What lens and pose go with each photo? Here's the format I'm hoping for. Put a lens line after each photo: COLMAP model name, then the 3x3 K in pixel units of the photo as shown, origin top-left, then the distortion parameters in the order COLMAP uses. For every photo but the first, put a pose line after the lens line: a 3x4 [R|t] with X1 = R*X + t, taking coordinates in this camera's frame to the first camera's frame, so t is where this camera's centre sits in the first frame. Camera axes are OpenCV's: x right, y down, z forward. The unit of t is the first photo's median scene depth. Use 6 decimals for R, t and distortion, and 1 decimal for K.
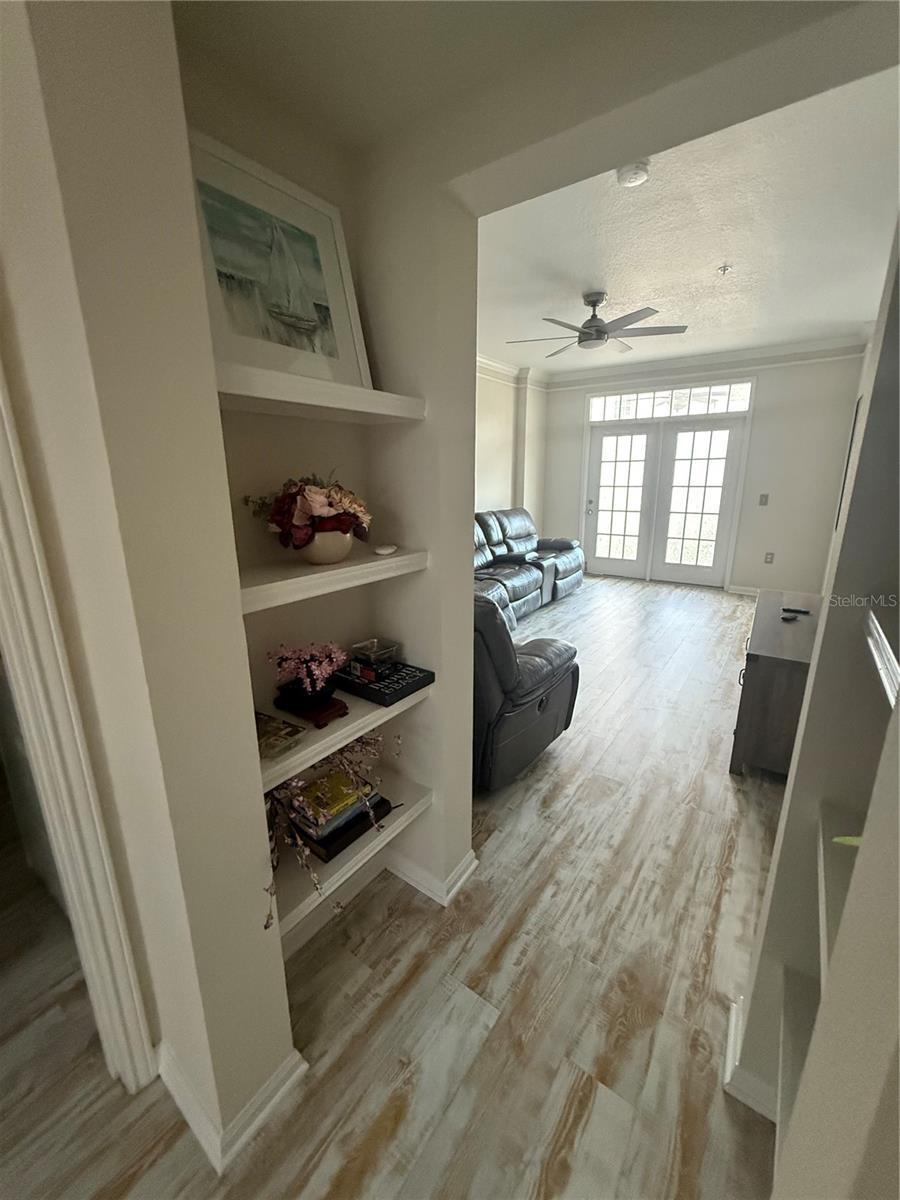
lens RADIAL K [[479.5, 0, 450.8], [0, 479.5, 596.2], [0, 0, 1]] dist [0.001446, 0.000268]
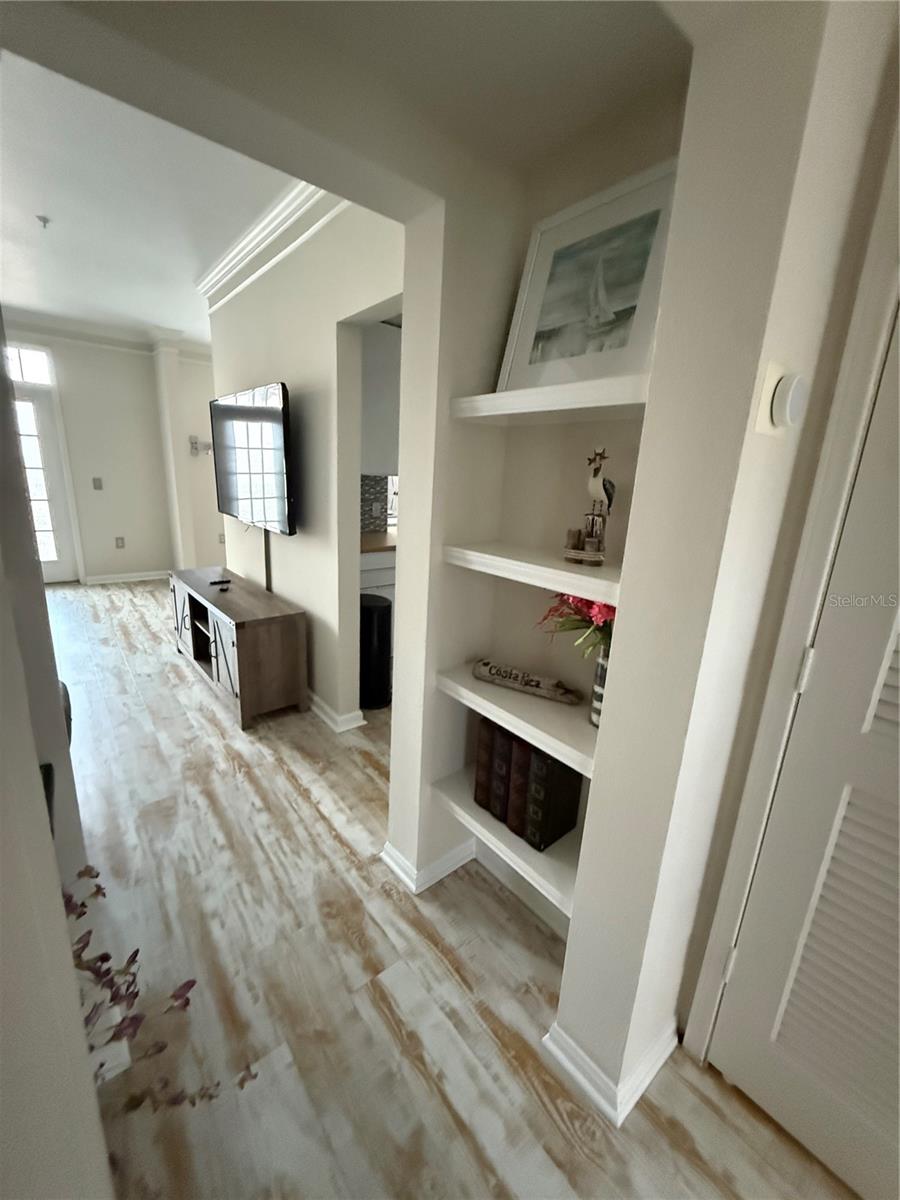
lens RADIAL K [[479.5, 0, 450.8], [0, 479.5, 596.2], [0, 0, 1]] dist [0.001446, 0.000268]
pose [[0.257923, -0.220593, 0.940646, -0.150904], [0.187691, 0.966479, 0.175187, -0.022452], [-0.947759, 0.131366, 0.290681, 0.093350]]
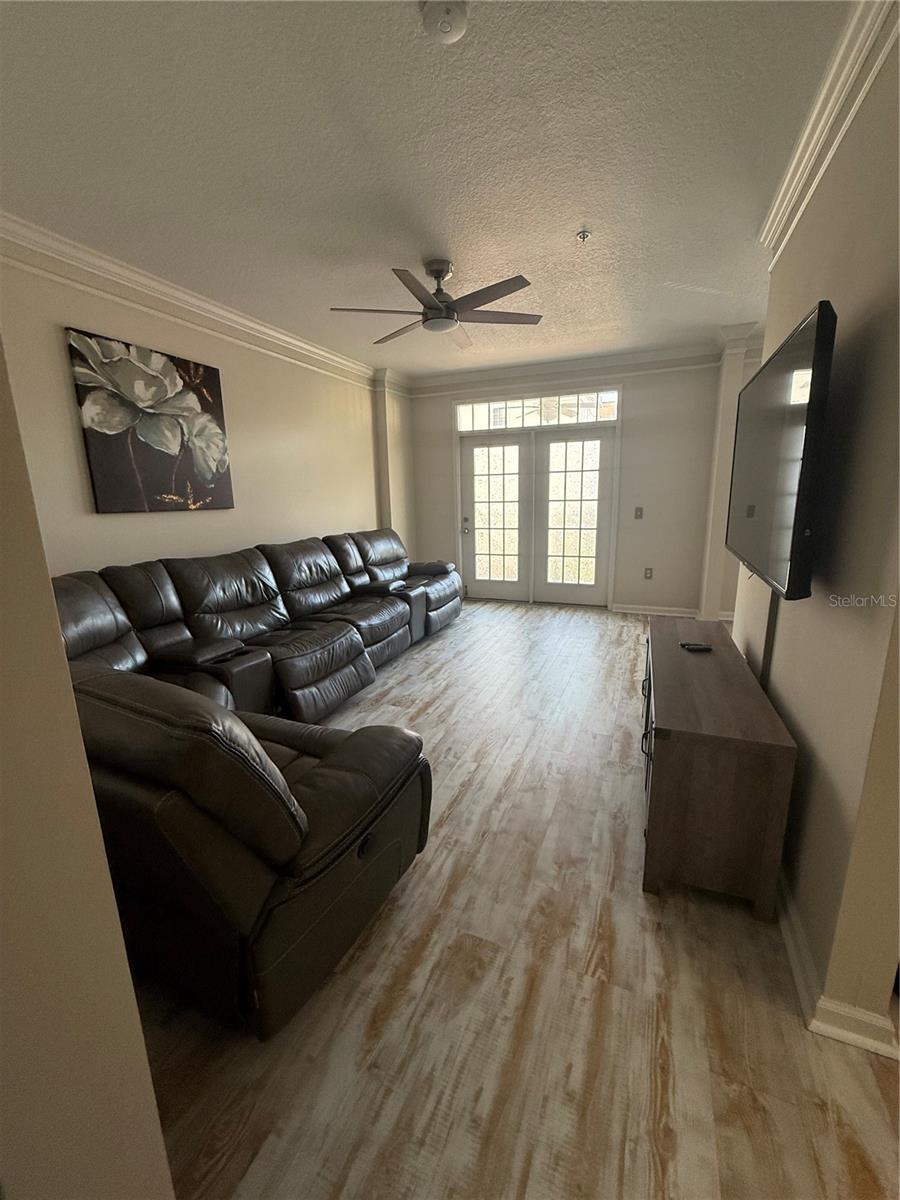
lens RADIAL K [[481.6, 0, 450.0], [0, 481.6, 600.0], [0, 0, 1]] dist [0.000753, -0.000150]
pose [[0.976307, -0.059657, 0.208006, 0.096375], [0.066505, 0.997445, -0.026078, -0.035286], [-0.205919, 0.039293, 0.977780, 0.185594]]
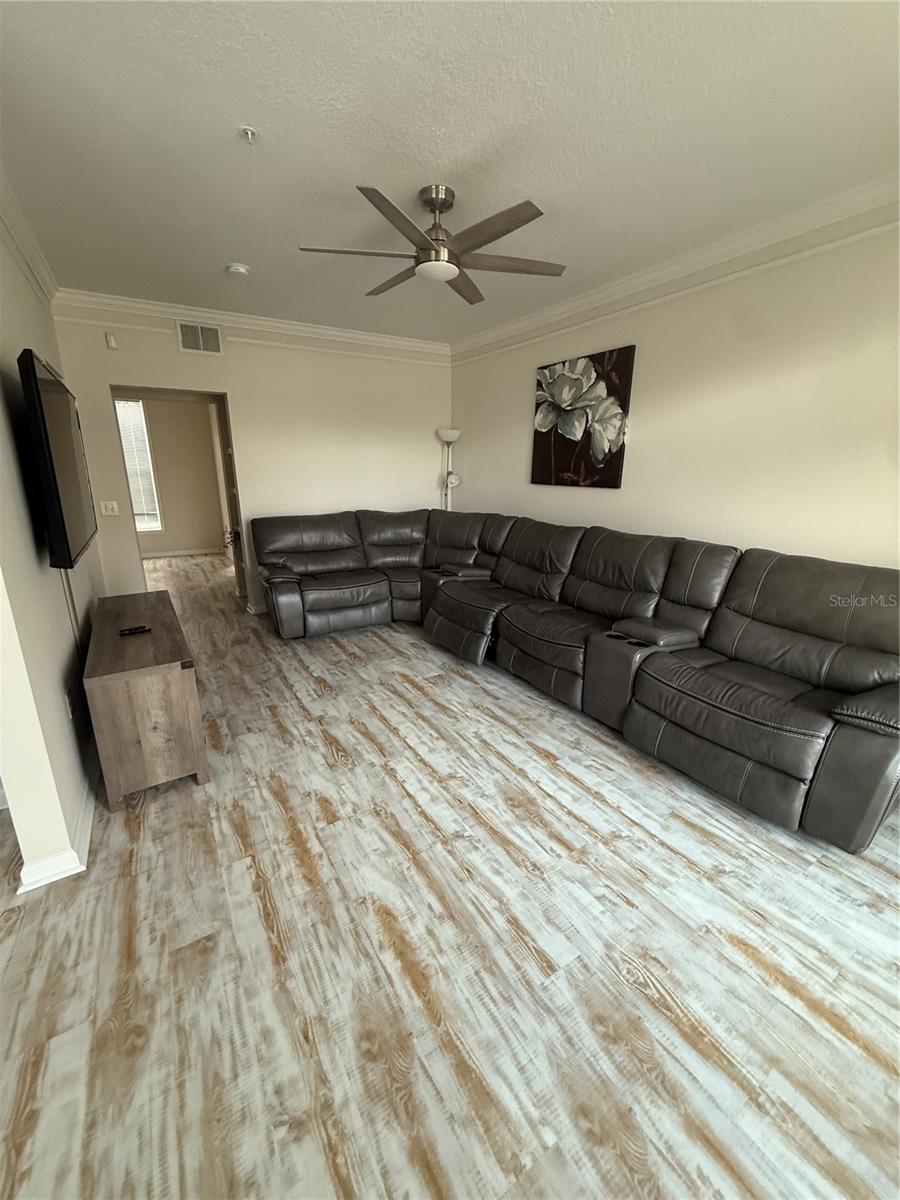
lens RADIAL K [[479.5, 0, 450.8], [0, 479.5, 596.2], [0, 0, 1]] dist [0.001446, 0.000268]
pose [[-0.388522, 0.245532, -0.888124, 0.809427], [-0.228083, 0.908224, 0.350866, -0.297367], [0.892765, 0.338885, -0.296863, 1.128192]]
